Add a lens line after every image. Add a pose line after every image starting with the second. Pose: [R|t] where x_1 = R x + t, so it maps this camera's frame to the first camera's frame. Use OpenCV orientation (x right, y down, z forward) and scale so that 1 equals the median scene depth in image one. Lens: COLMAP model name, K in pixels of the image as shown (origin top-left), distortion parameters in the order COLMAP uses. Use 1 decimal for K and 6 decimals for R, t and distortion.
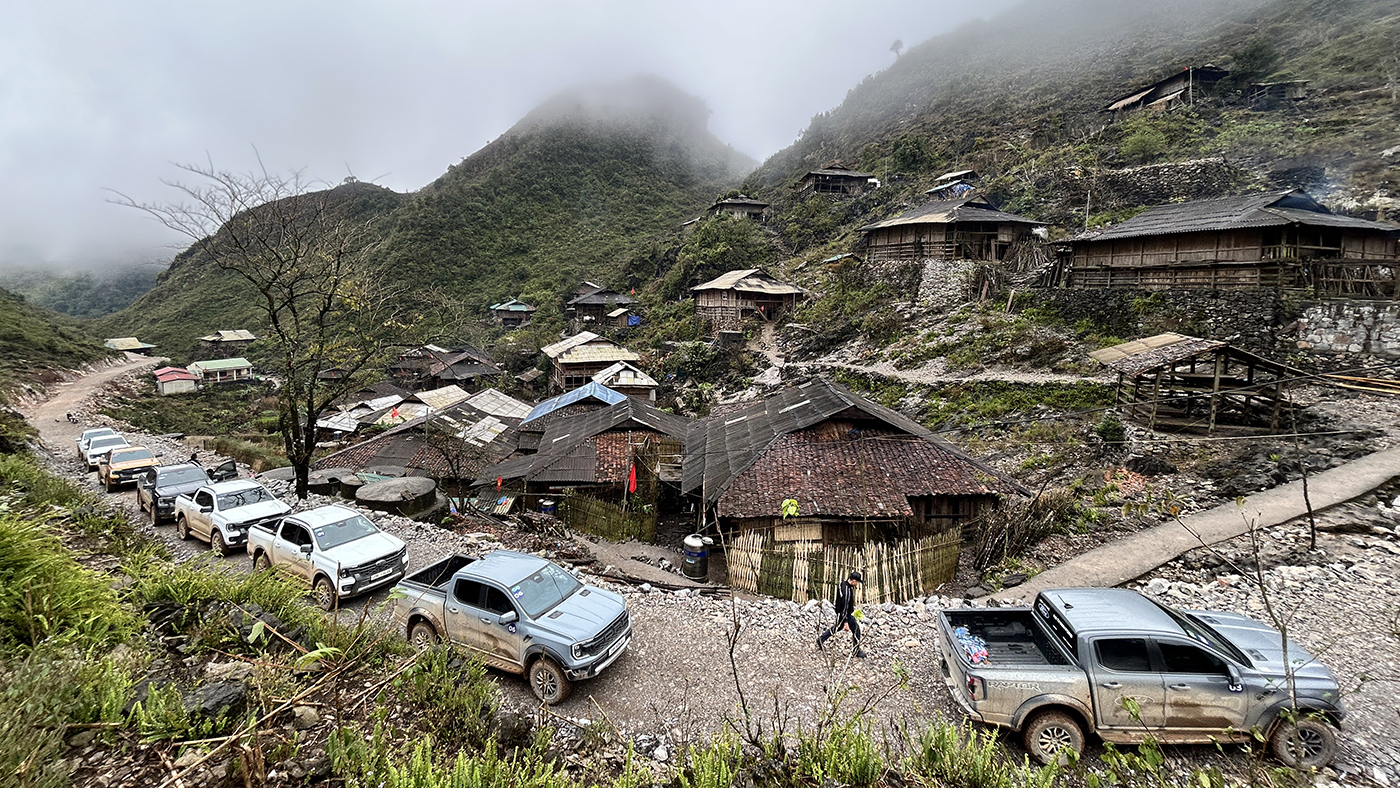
lens RADIAL K [[561.6, 0, 703.9], [0, 561.6, 326.0], [0, 0, 1]] dist [-0.002293, 0.000912]
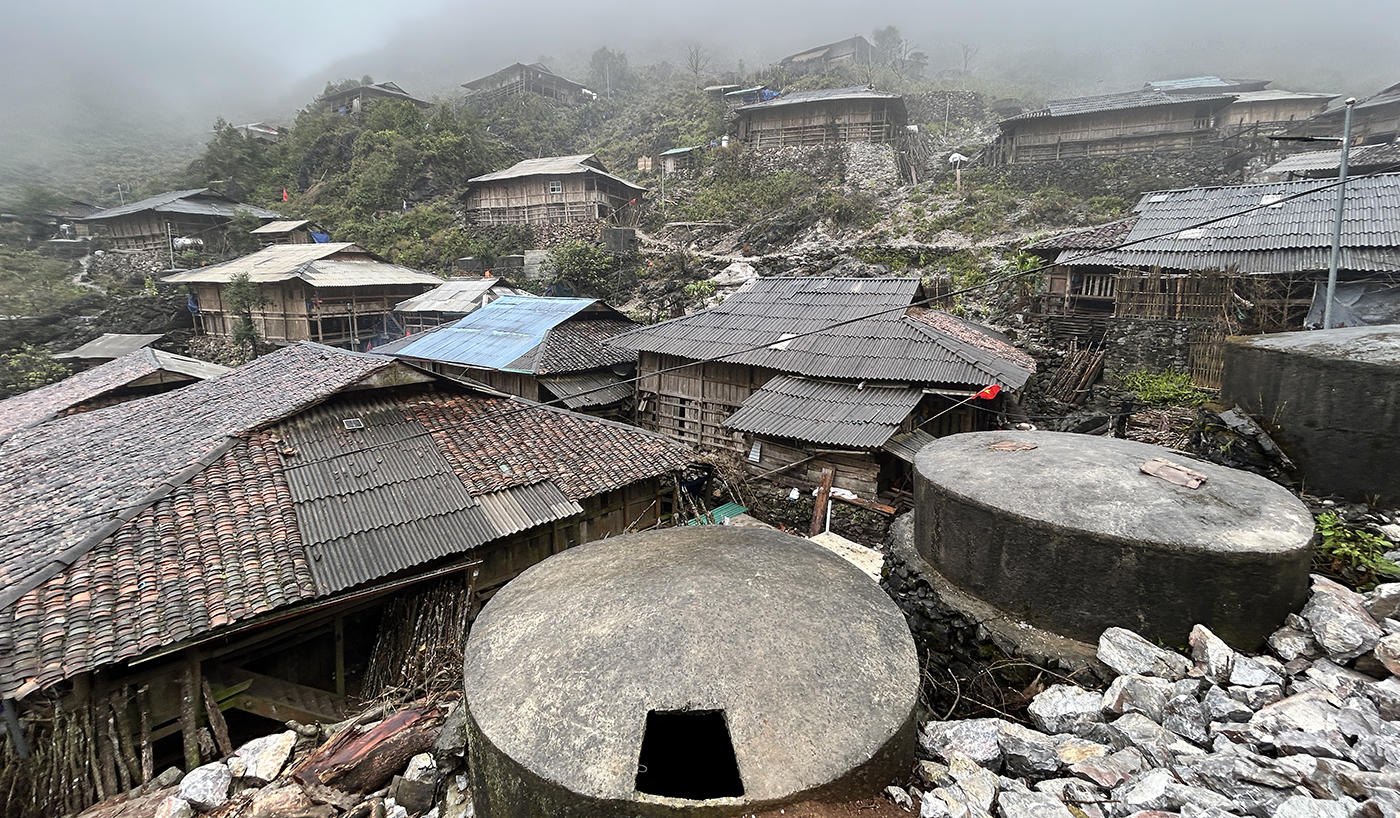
lens RADIAL K [[560.4, 0, 697.8], [0, 560.4, 354.4], [0, 0, 1]] dist [-0.001659, 0.000544]
pose [[0.692489, -0.119641, 0.711439, -0.313858], [0.059857, 0.992281, 0.108607, 0.075001], [-0.718941, -0.032624, 0.694305, 0.349228]]
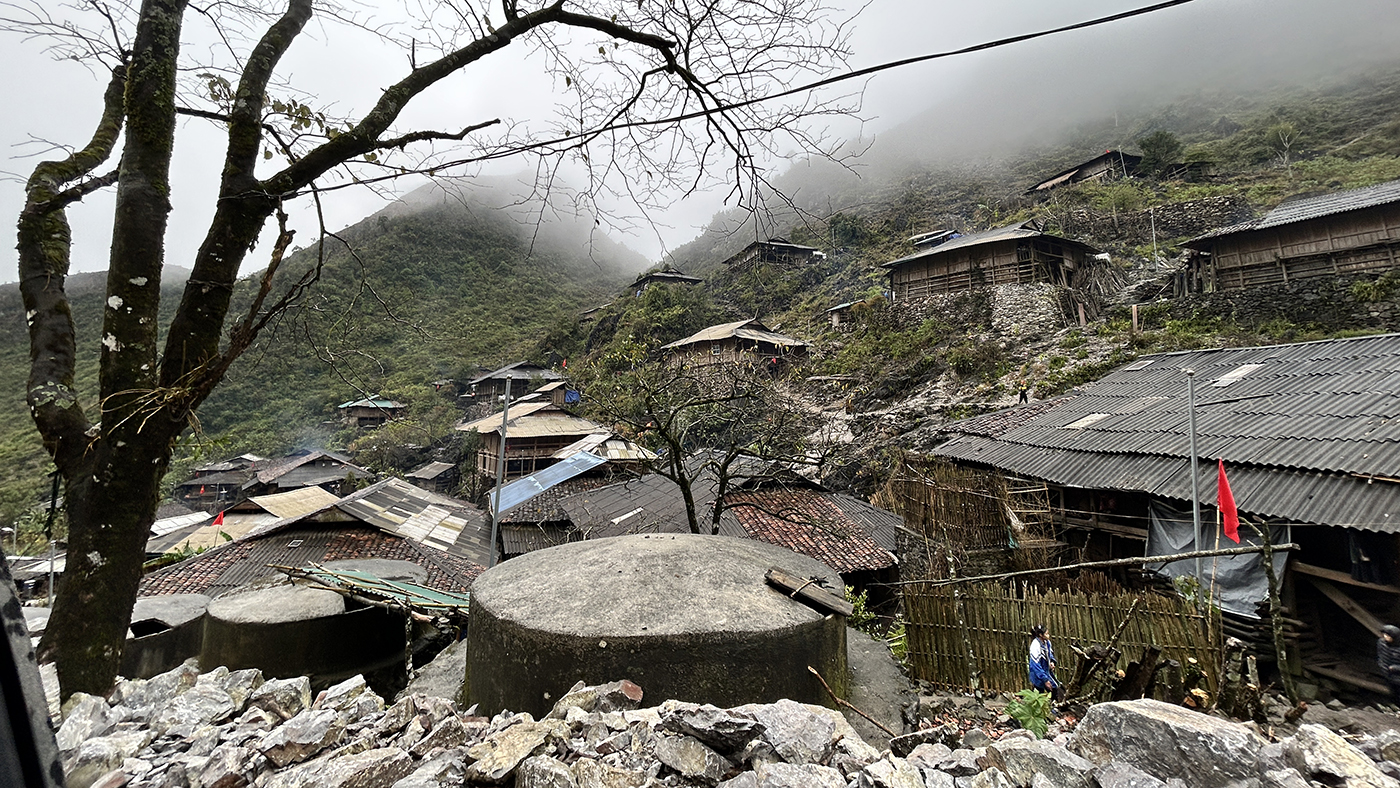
lens RADIAL K [[561.6, 0, 700.4], [0, 561.6, 311.1], [0, 0, 1]] dist [-0.002293, 0.000912]
pose [[0.971360, 0.024130, 0.236384, -0.155040], [0.030984, 0.973474, -0.226691, 0.064703], [-0.235584, 0.227523, 0.944846, 0.207313]]
